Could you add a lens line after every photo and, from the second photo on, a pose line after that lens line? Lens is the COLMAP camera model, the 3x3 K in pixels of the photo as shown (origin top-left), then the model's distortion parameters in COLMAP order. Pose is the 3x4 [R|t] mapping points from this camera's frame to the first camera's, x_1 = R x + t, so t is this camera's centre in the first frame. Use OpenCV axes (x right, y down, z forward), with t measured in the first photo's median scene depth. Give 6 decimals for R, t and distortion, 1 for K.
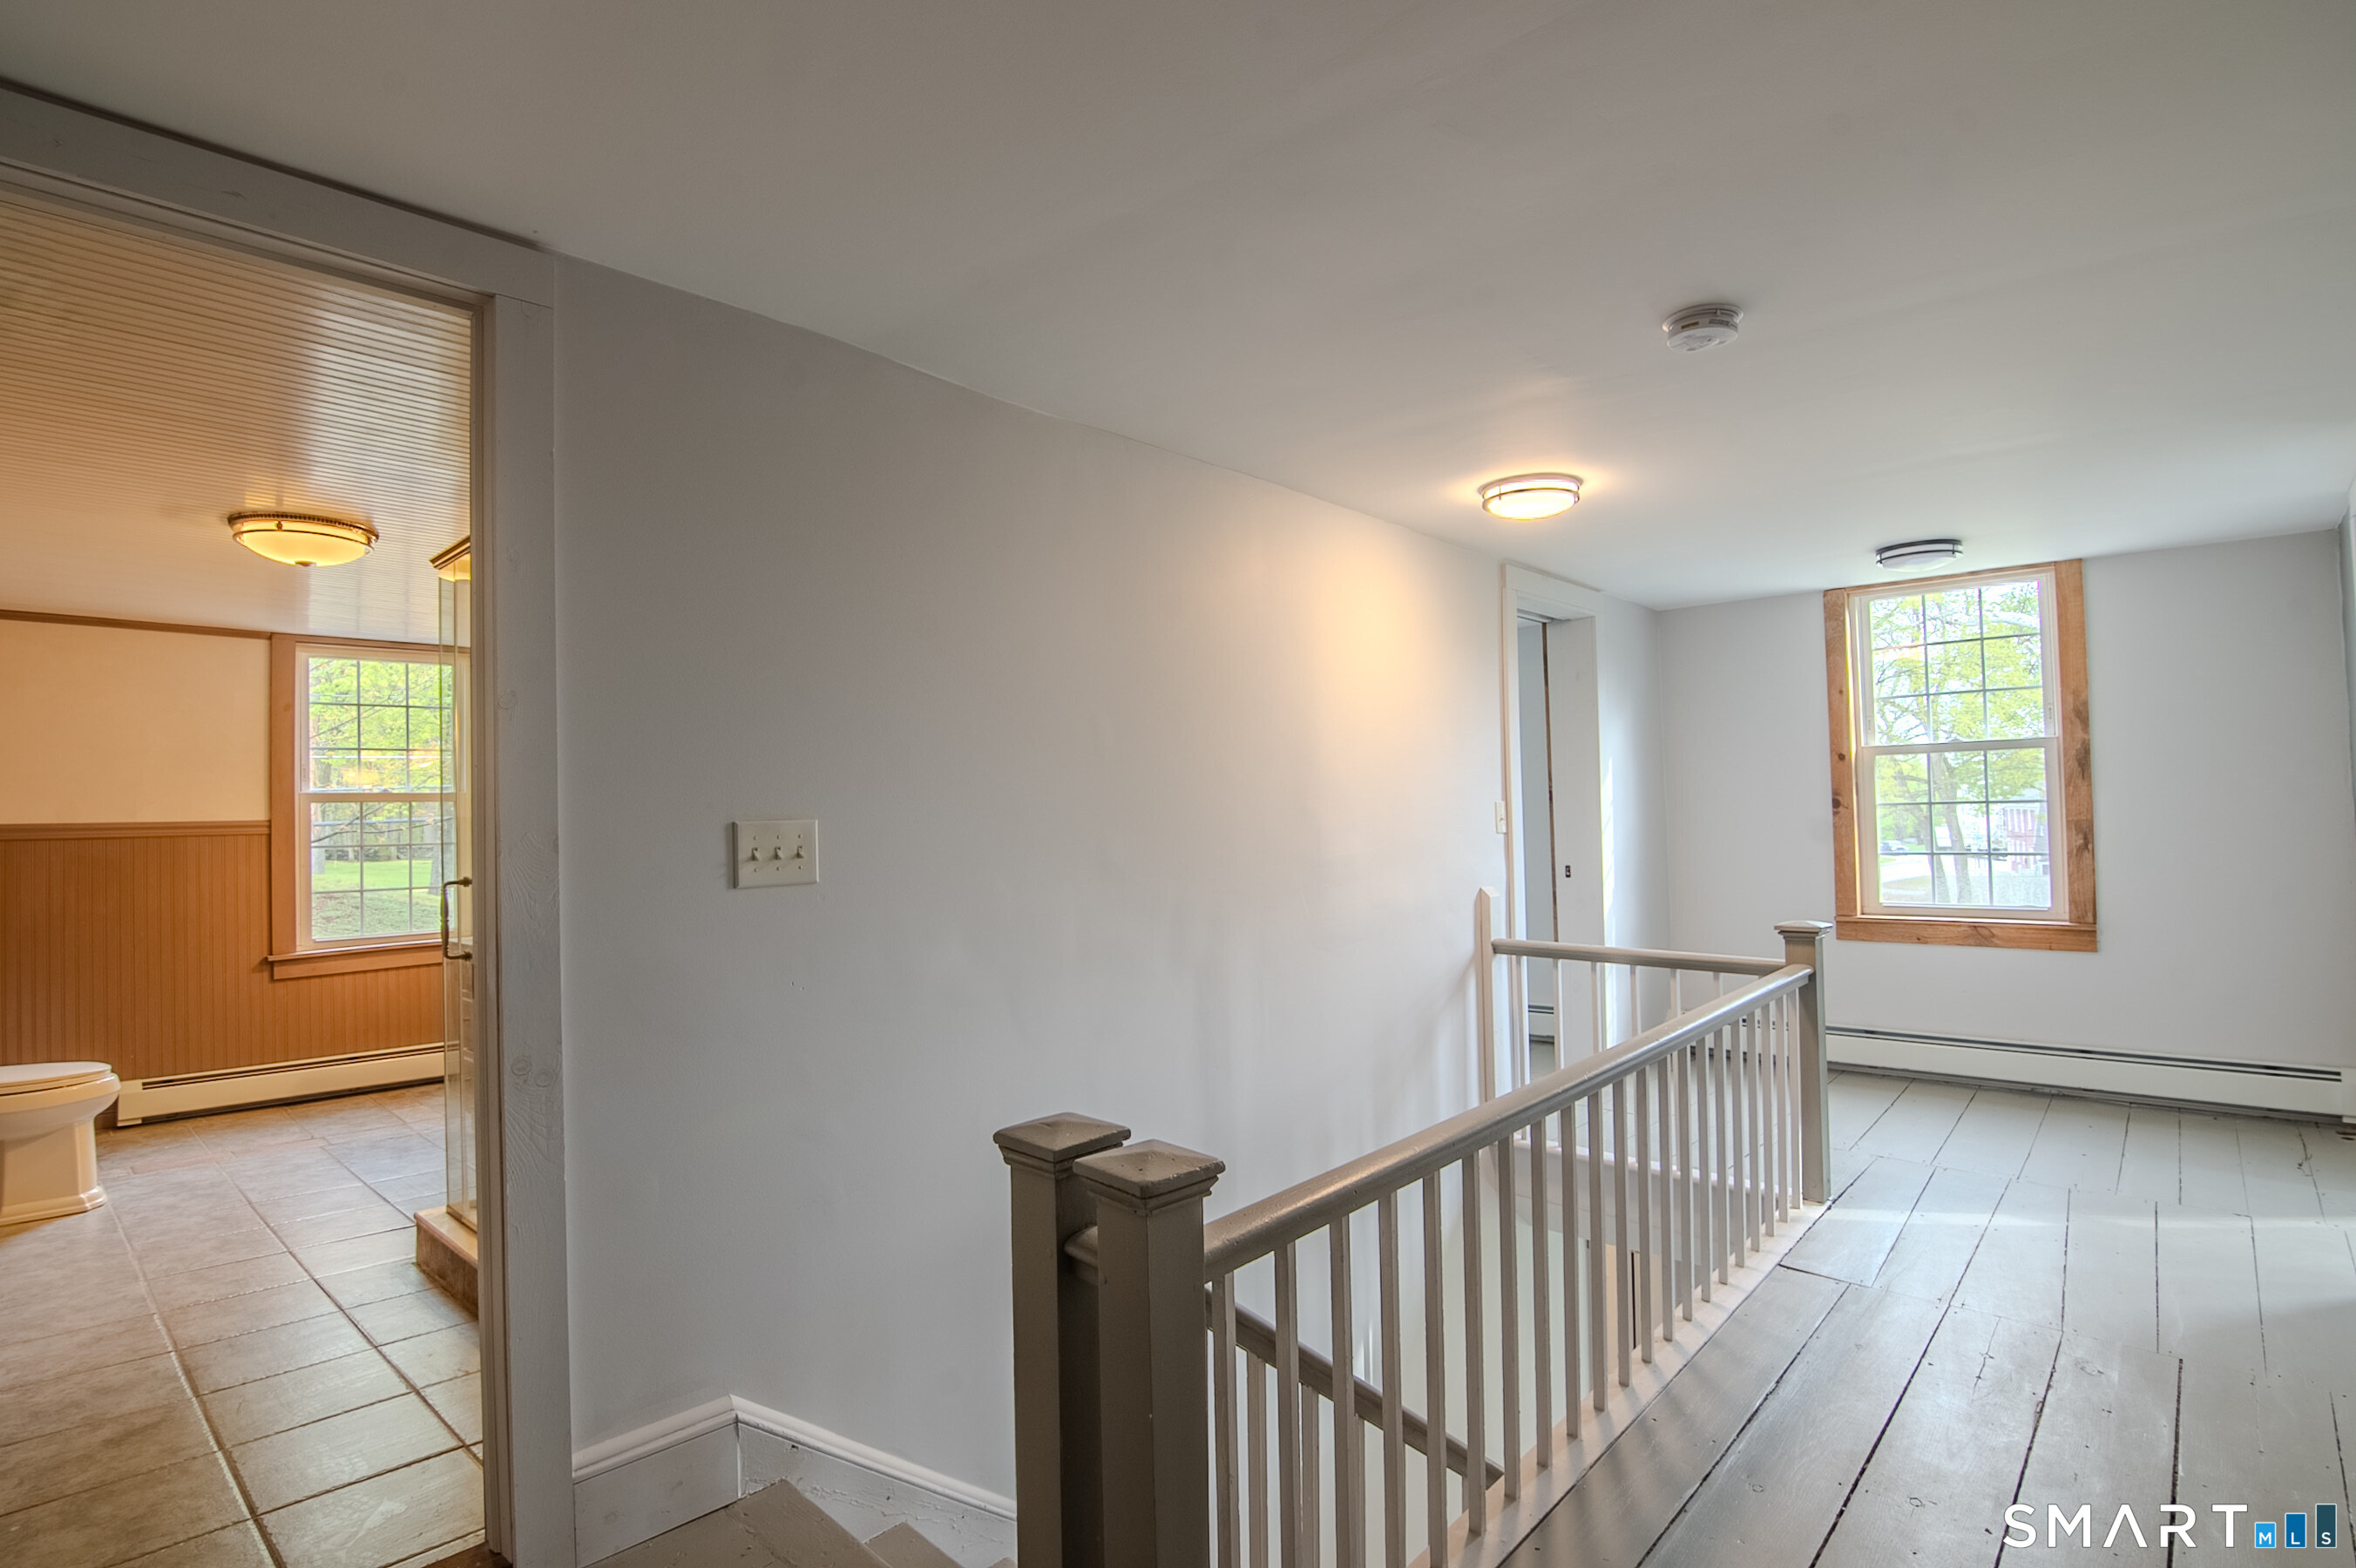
lens RADIAL K [[1160.1, 0, 1178.0], [0, 1160.1, 784.0], [0, 0, 1]] dist [-0.032407, 0.000673]
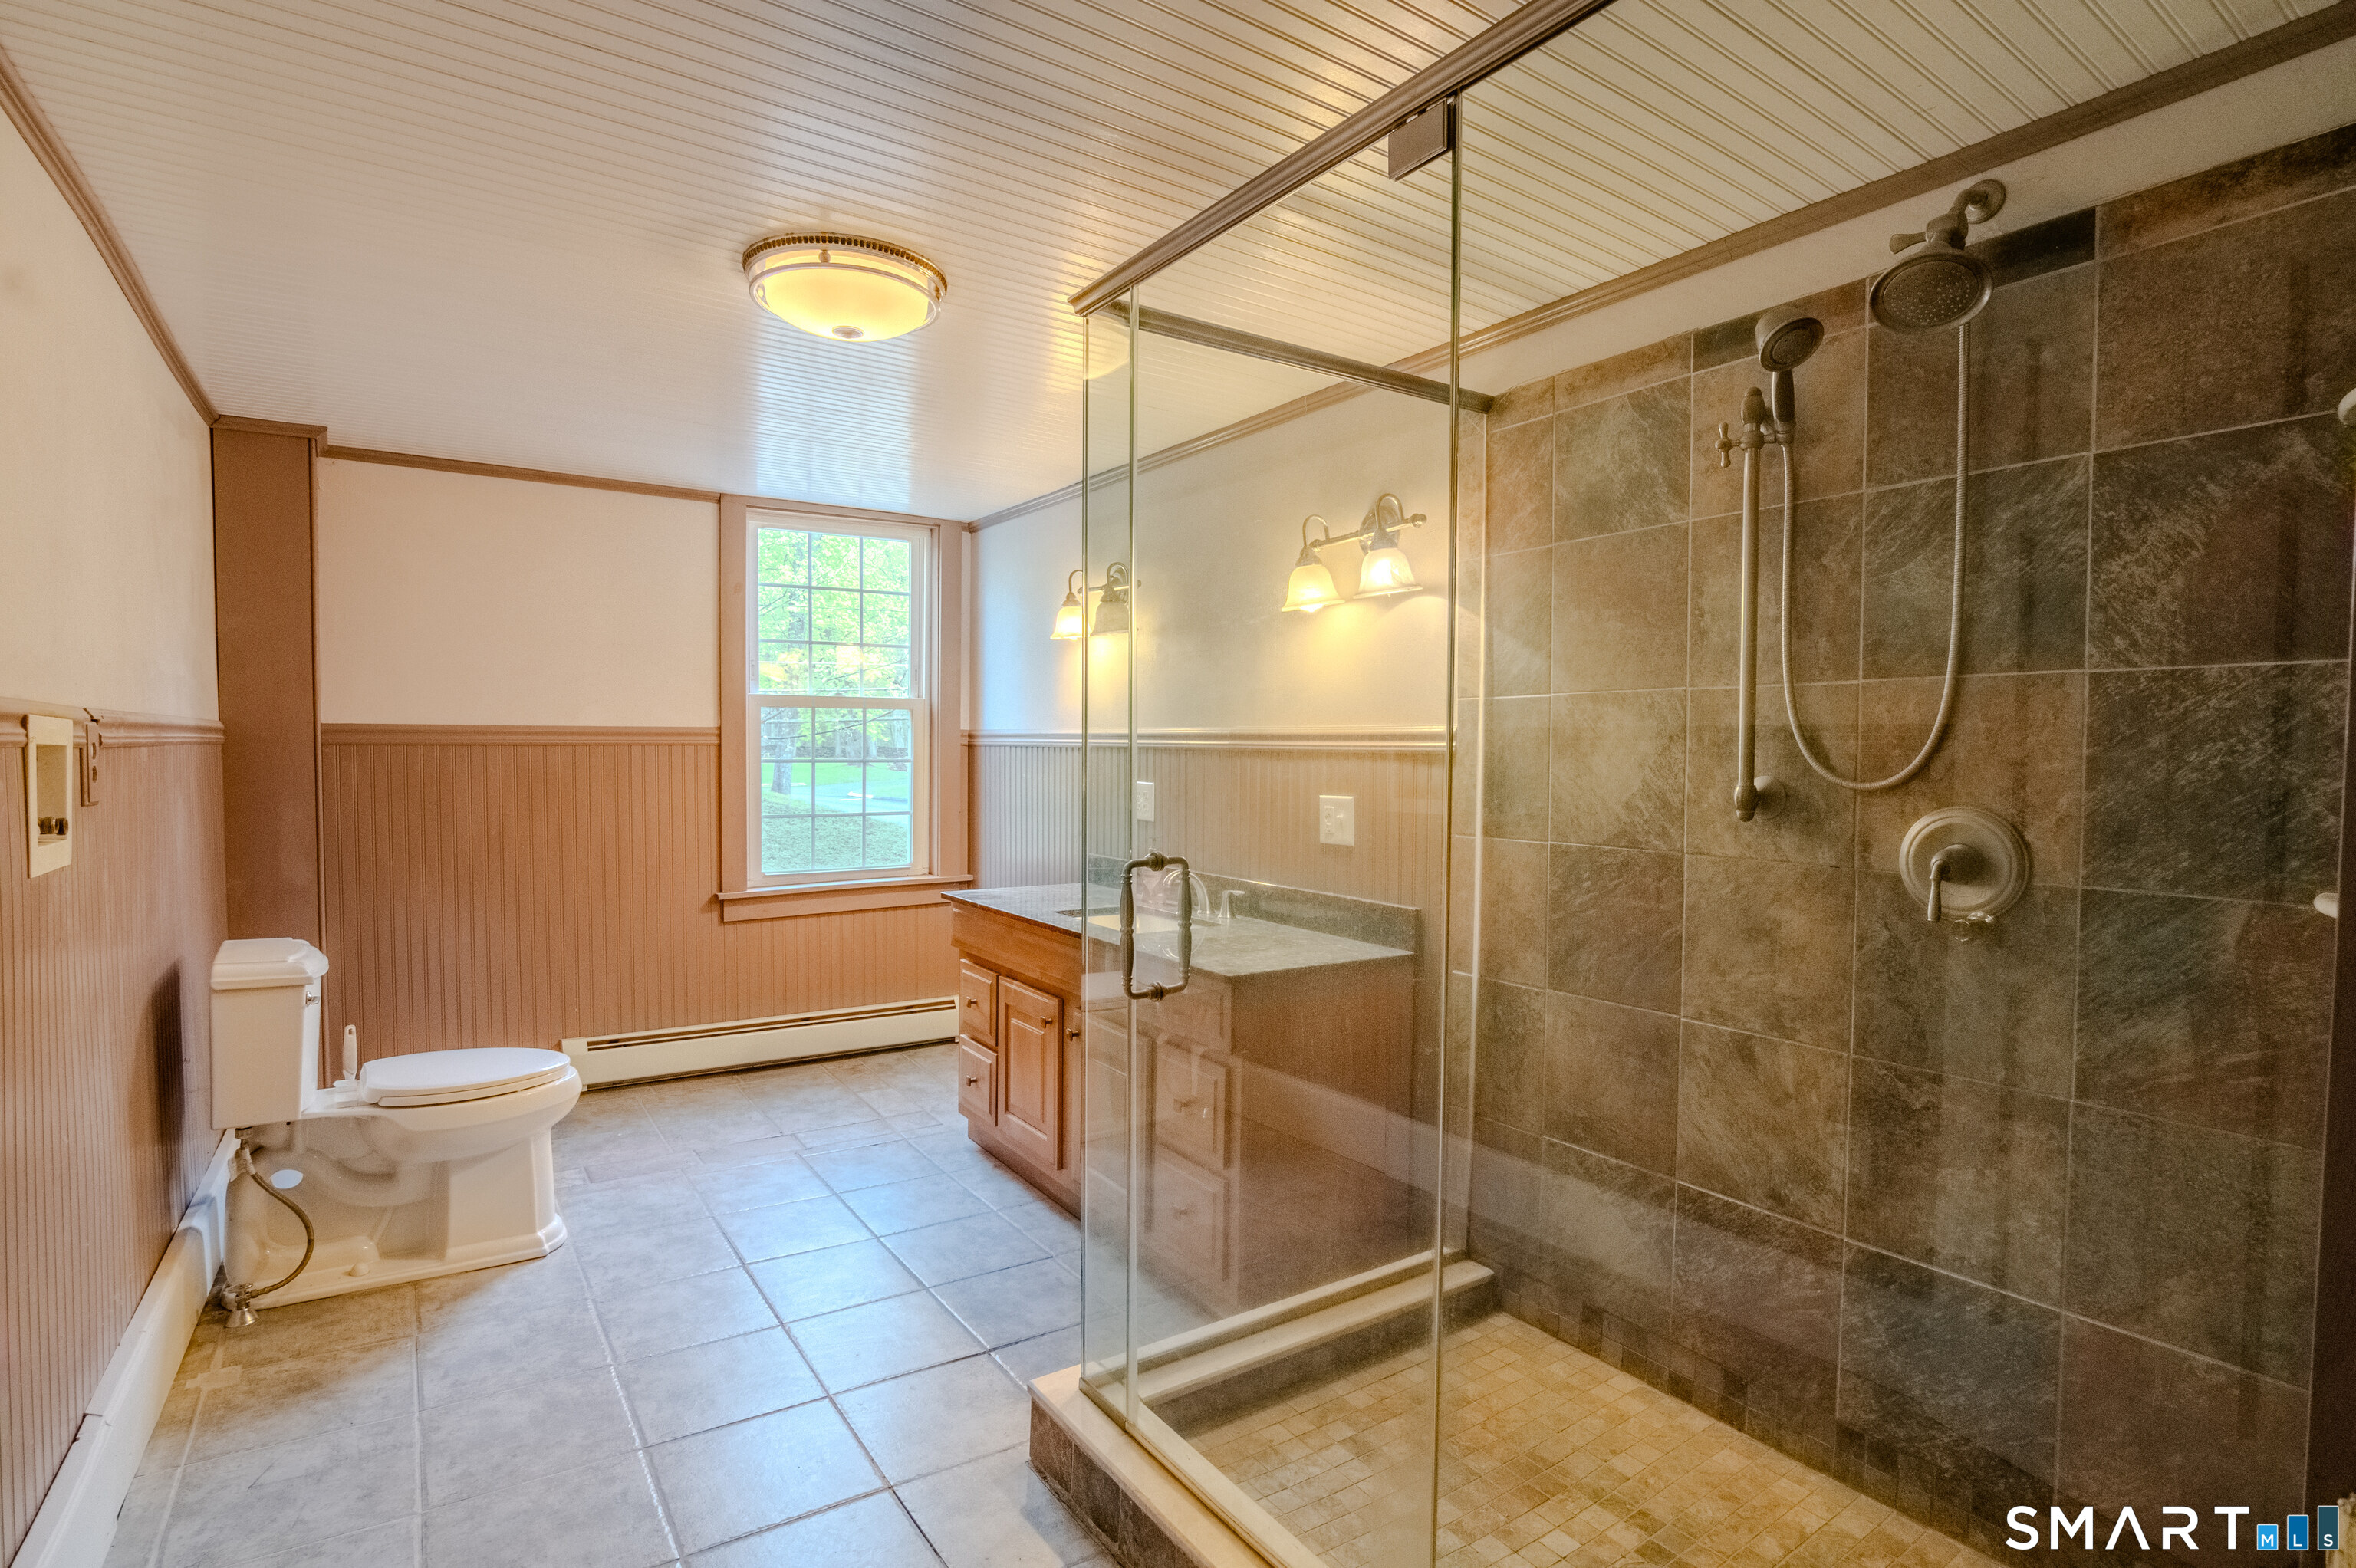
lens RADIAL K [[1158.7, 0, 1178.0], [0, 1158.7, 784.0], [0, 0, 1]] dist [-0.024670, 0.000293]
pose [[0.972773, 0.042106, -0.227904, -0.296105], [-0.026025, 0.996984, 0.073111, 0.003415], [0.230295, -0.065189, 0.970935, 0.276869]]
